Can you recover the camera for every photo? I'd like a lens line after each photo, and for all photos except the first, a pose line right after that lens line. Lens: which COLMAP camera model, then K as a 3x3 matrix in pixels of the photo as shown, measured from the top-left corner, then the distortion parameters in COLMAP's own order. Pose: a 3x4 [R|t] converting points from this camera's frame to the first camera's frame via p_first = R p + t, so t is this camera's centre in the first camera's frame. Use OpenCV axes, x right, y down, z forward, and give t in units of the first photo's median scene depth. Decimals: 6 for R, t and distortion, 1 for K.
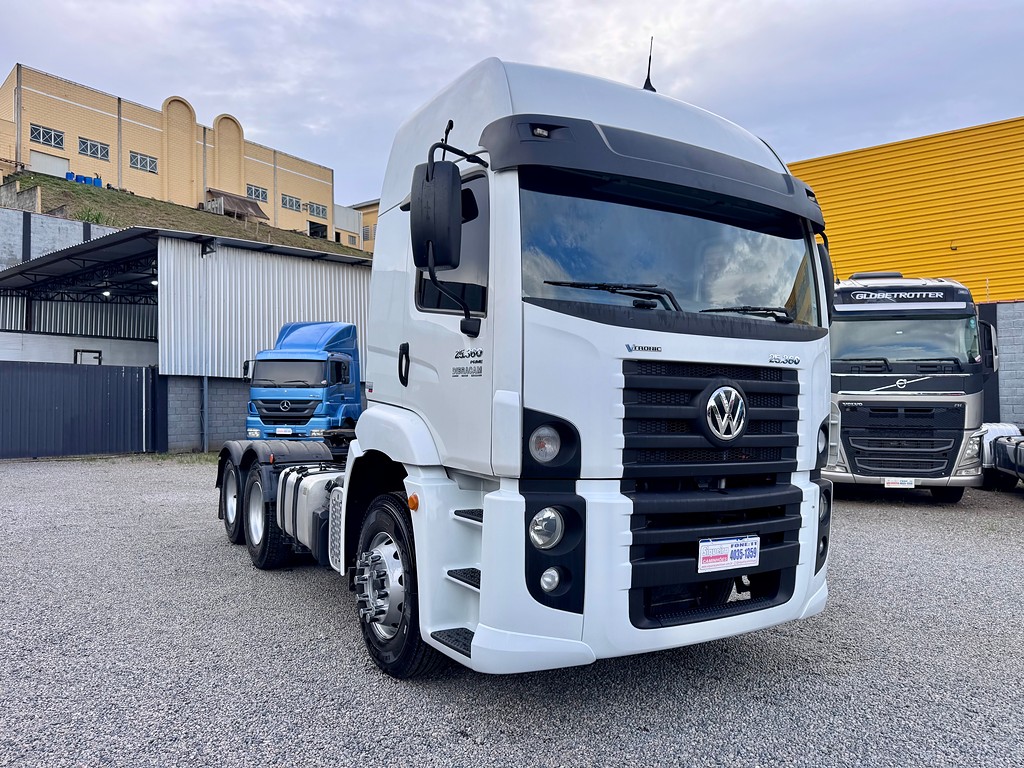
lens RADIAL K [[758.8, 0, 513.4], [0, 758.8, 381.9], [0, 0, 1]] dist [0.075495, -0.090149]
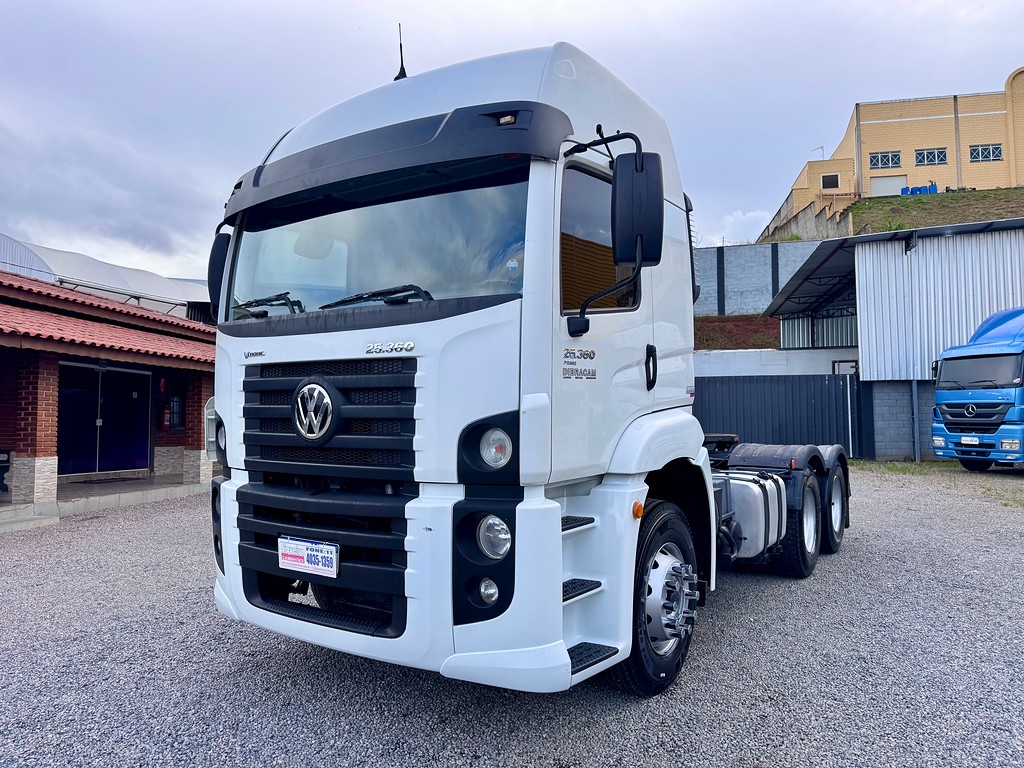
lens RADIAL K [[758.8, 0, 513.4], [0, 758.8, 381.9], [0, 0, 1]] dist [0.075495, -0.090149]
pose [[0.392926, -0.046907, -0.918373, 0.286755], [0.036979, 0.998696, -0.035188, 0.010566], [0.918826, -0.020134, 0.394148, 0.192568]]
